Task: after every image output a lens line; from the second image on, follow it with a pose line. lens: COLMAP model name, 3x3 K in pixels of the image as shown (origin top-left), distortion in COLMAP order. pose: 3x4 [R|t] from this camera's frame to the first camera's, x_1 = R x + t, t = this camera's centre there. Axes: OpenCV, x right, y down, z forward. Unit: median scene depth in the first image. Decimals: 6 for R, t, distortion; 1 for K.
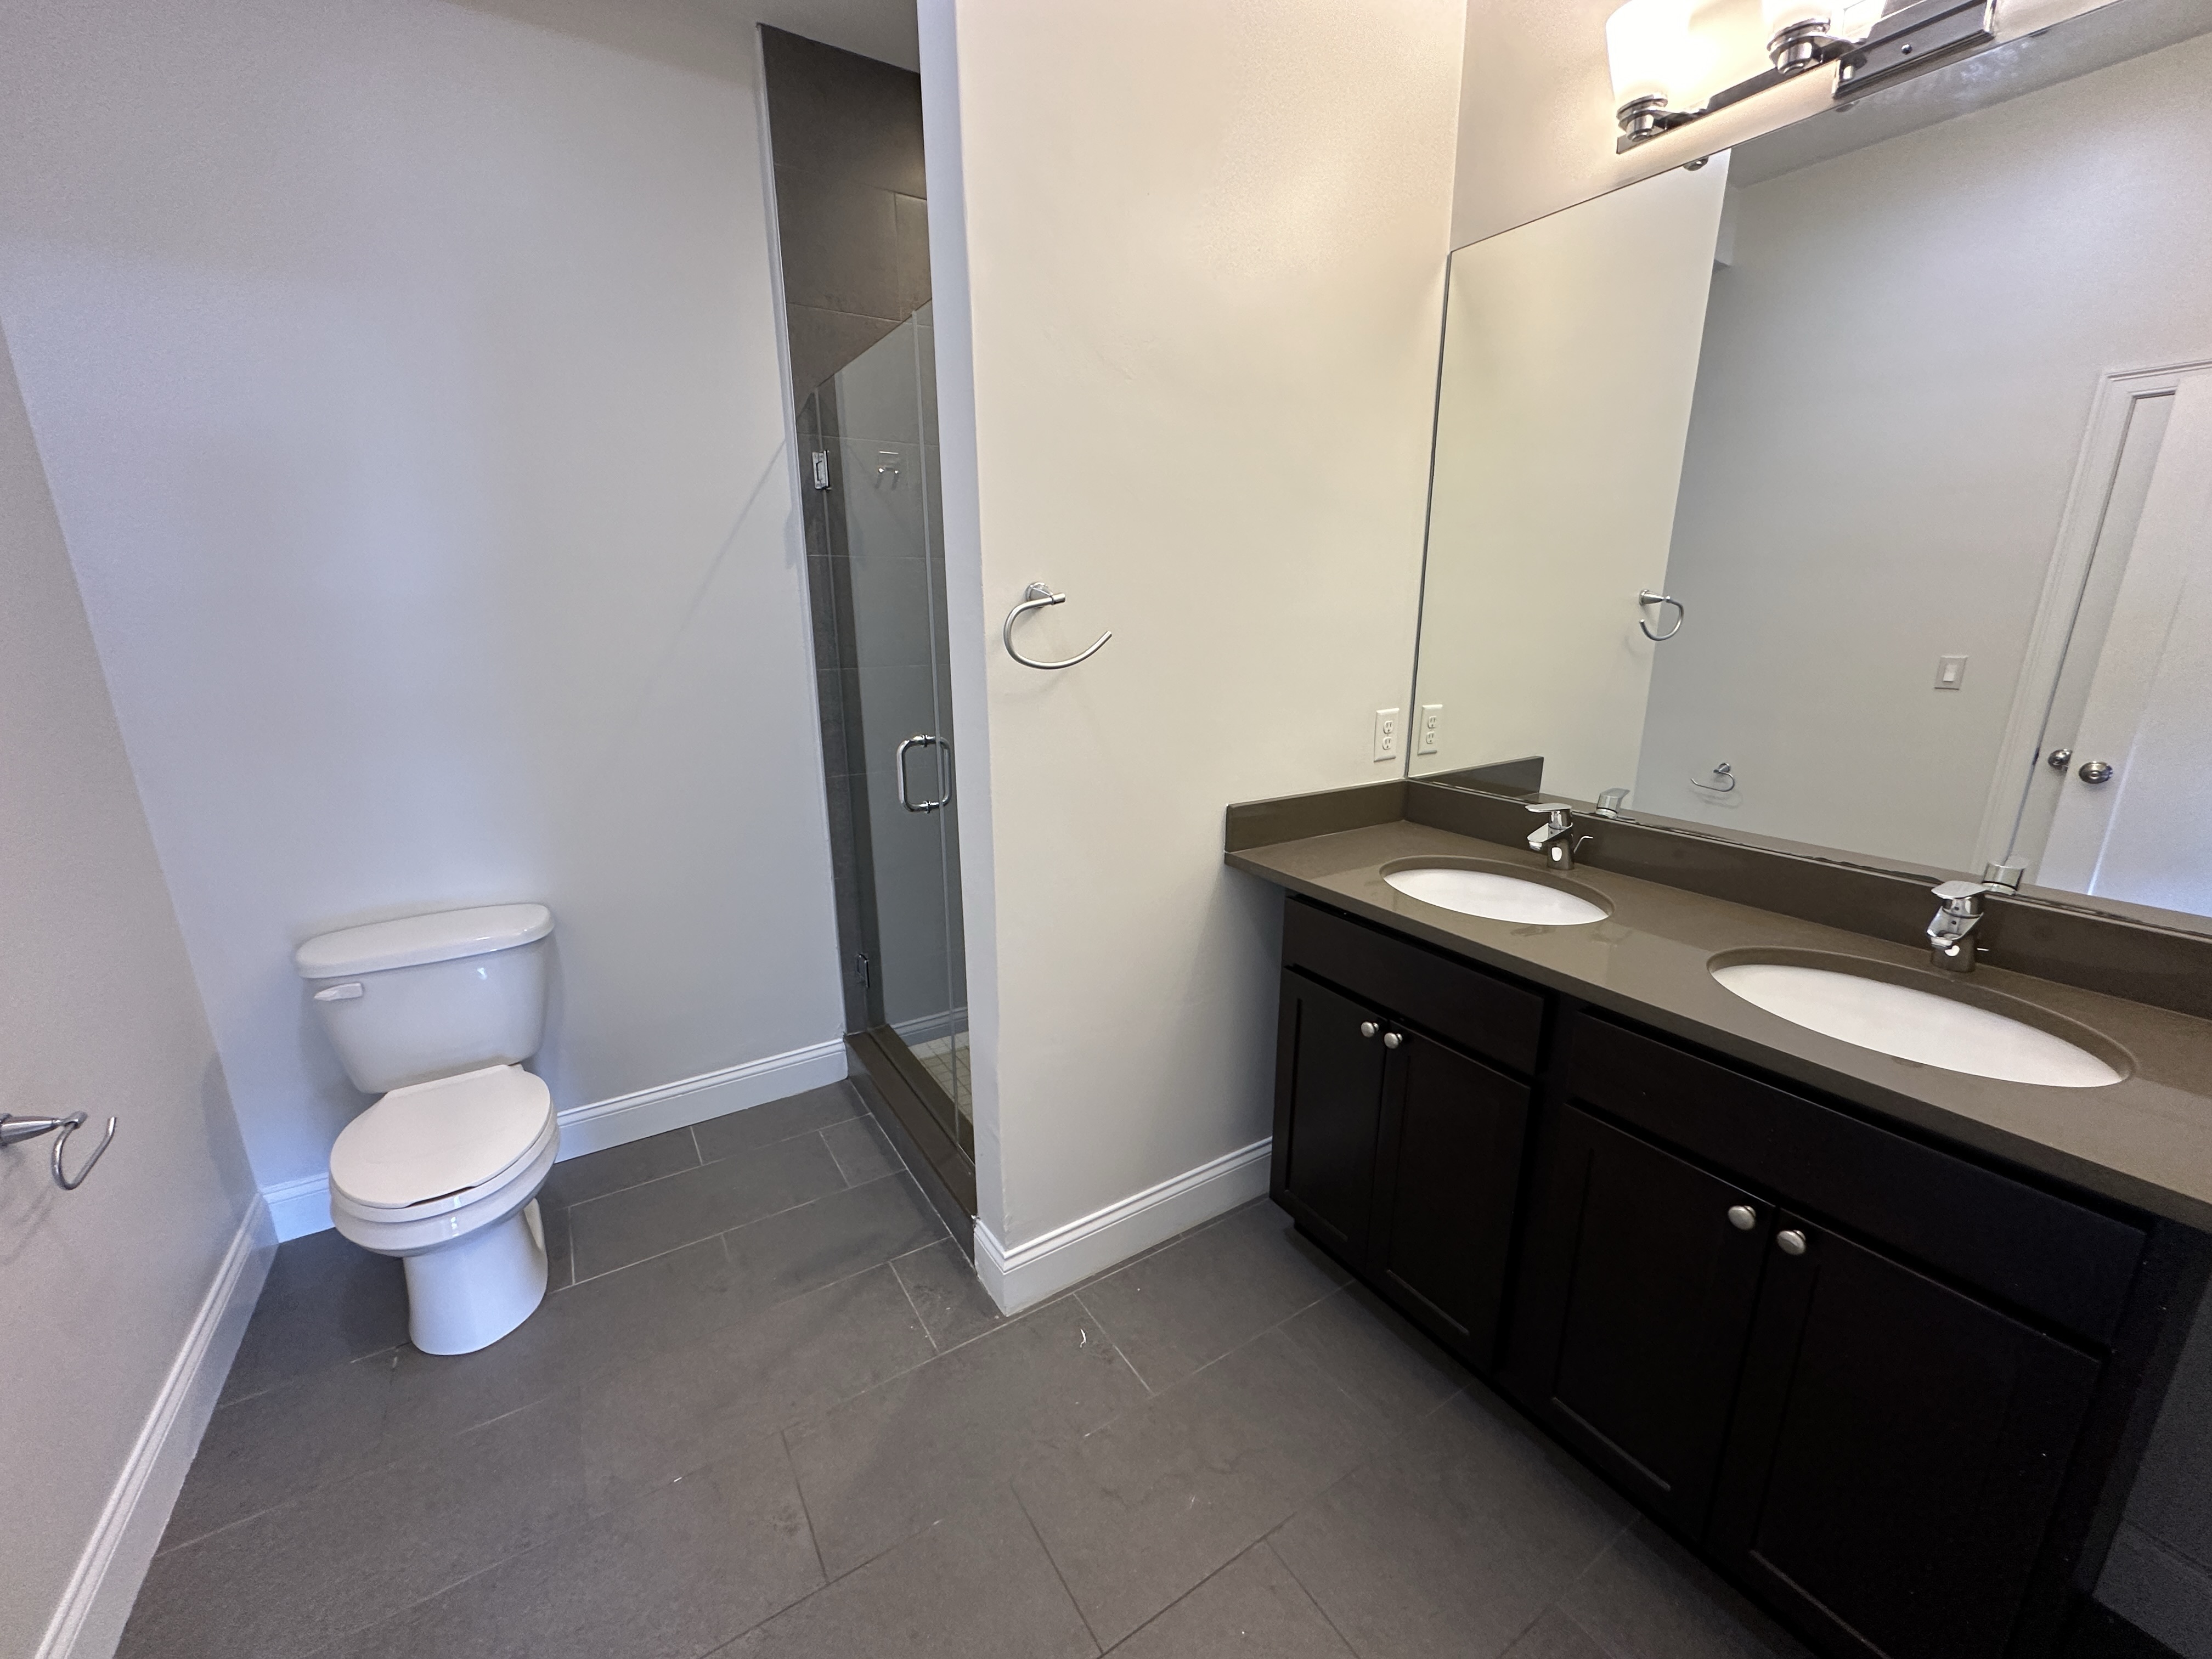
lens RADIAL K [[879.1, 0, 1108.2], [0, 879.1, 828.2], [0, 0, 1]] dist [0.000330, -0.000512]
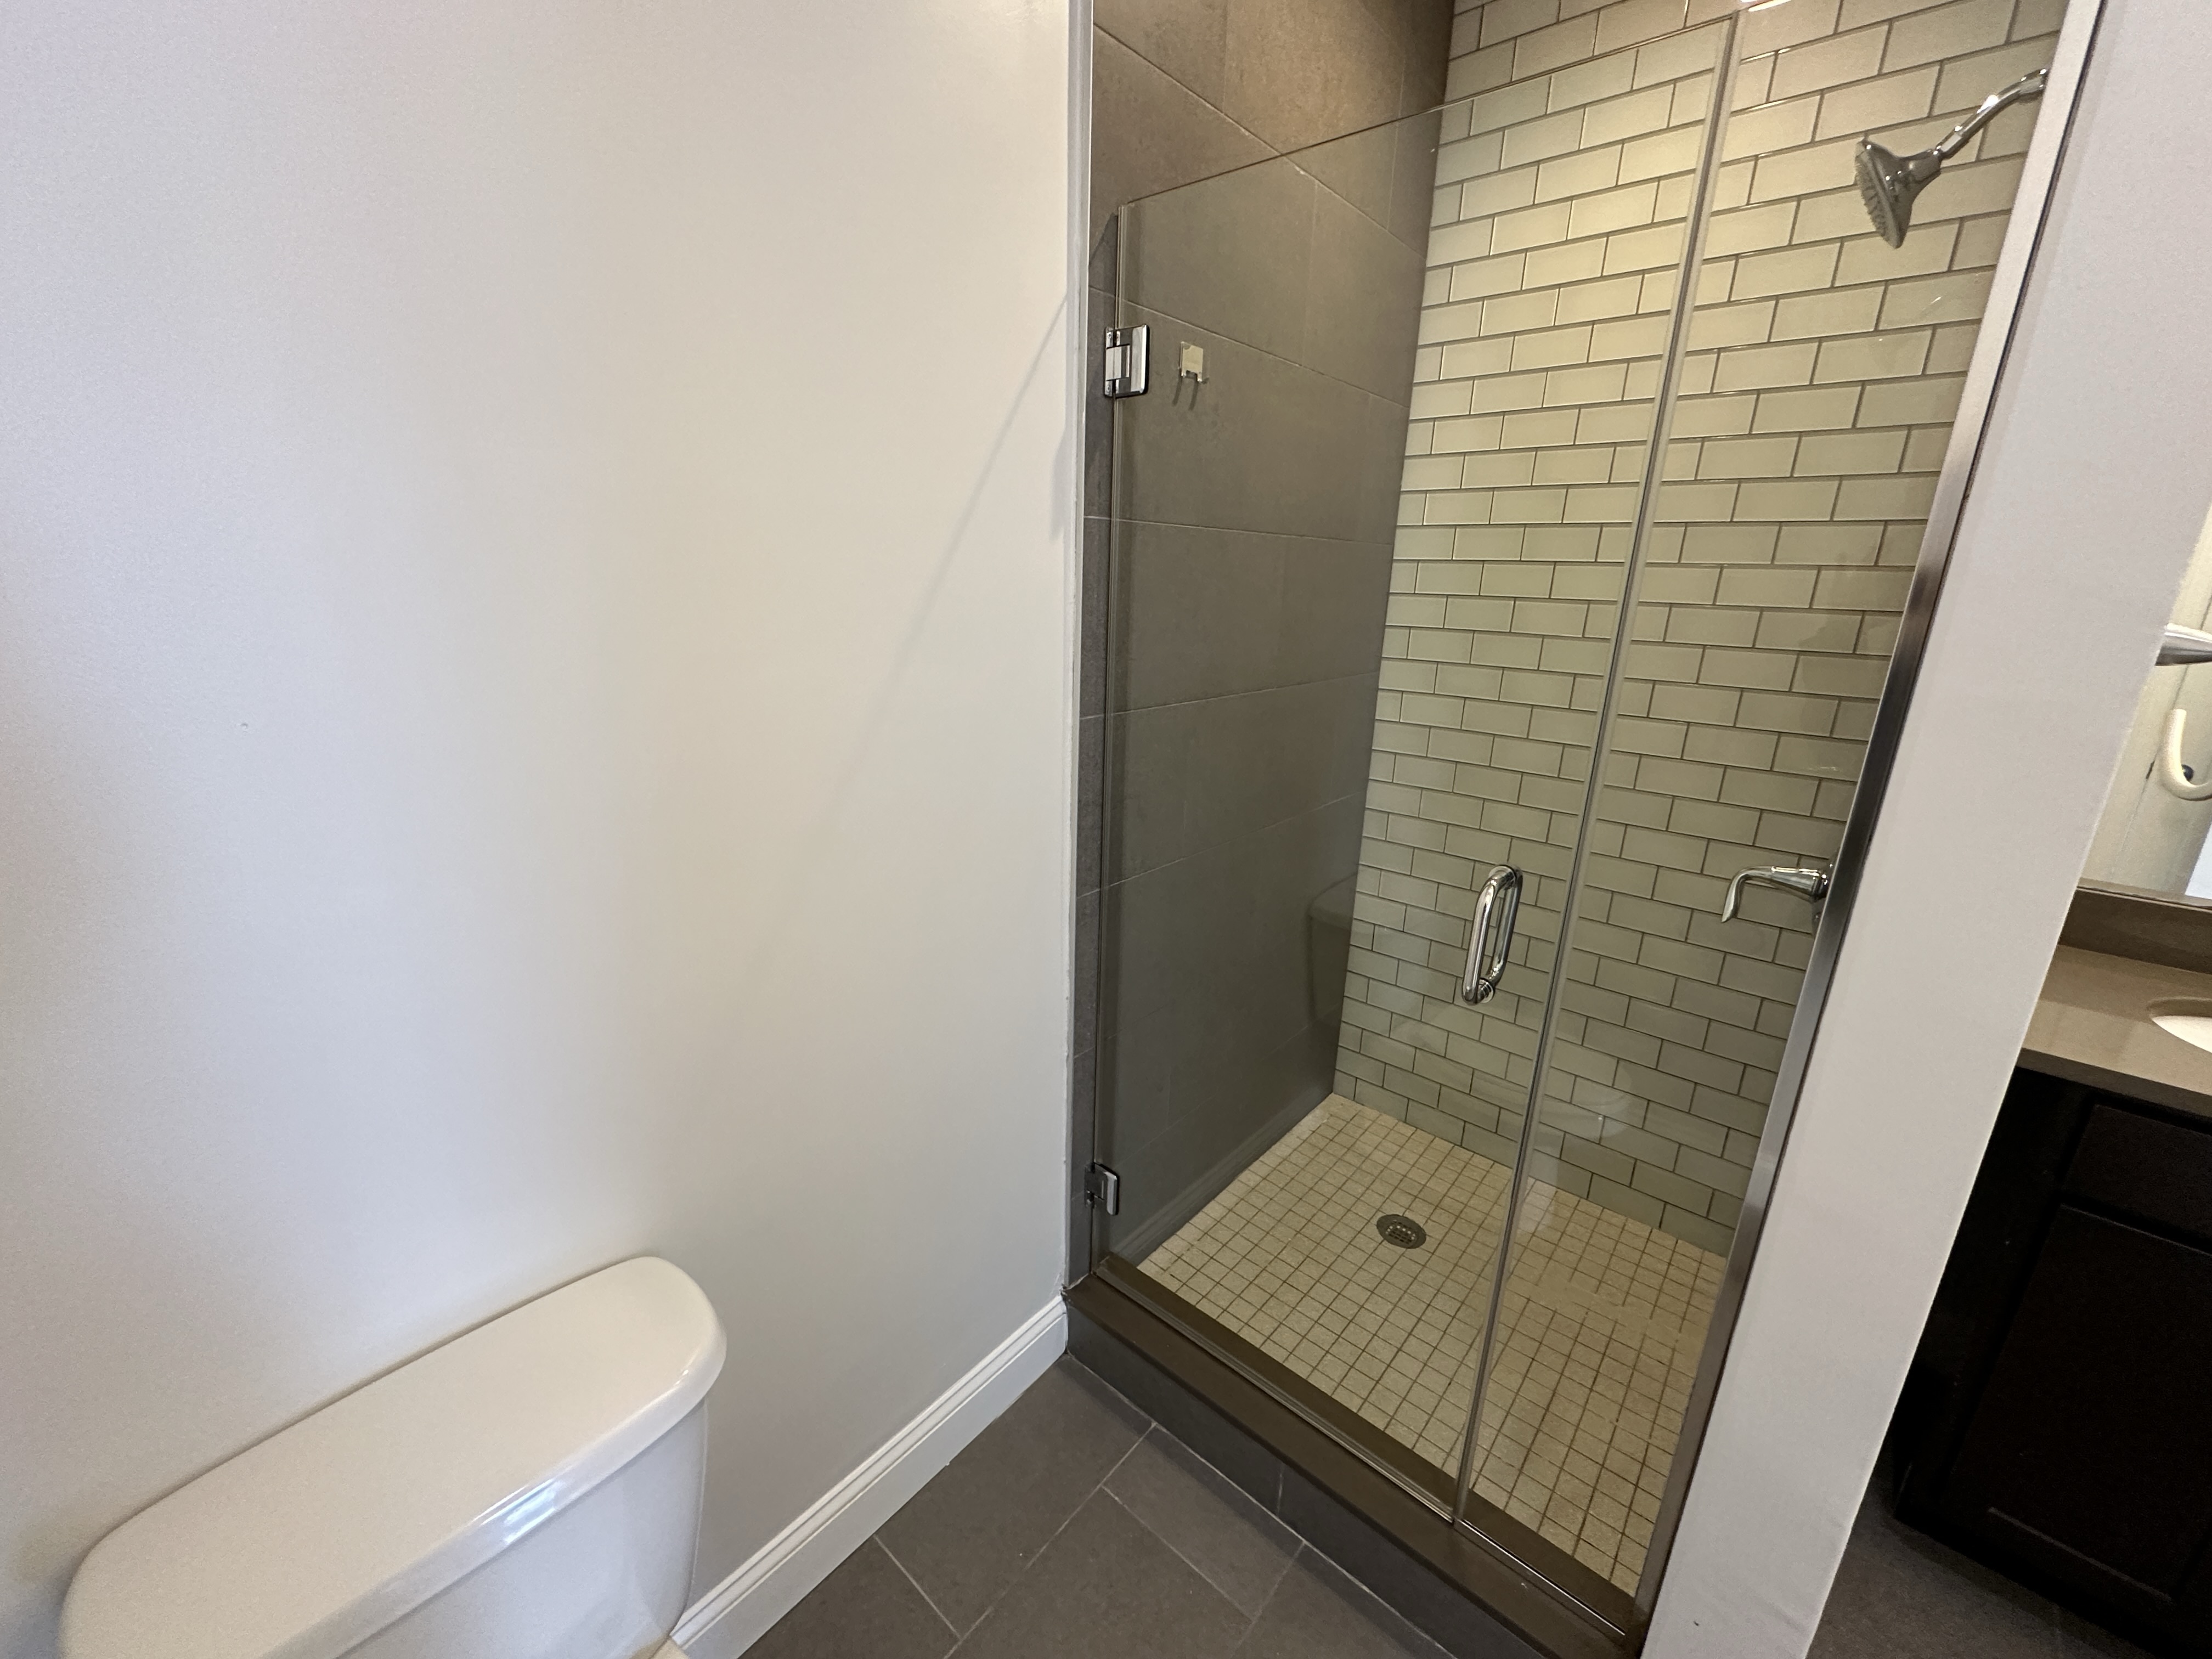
lens RADIAL K [[879.1, 0, 1108.2], [0, 879.1, 828.2], [0, 0, 1]] dist [0.000330, -0.000512]
pose [[0.955923, -0.064940, 0.286347, -0.494103], [0.057869, 0.997775, 0.033097, -0.130484], [-0.287859, -0.015067, 0.957554, 0.456769]]
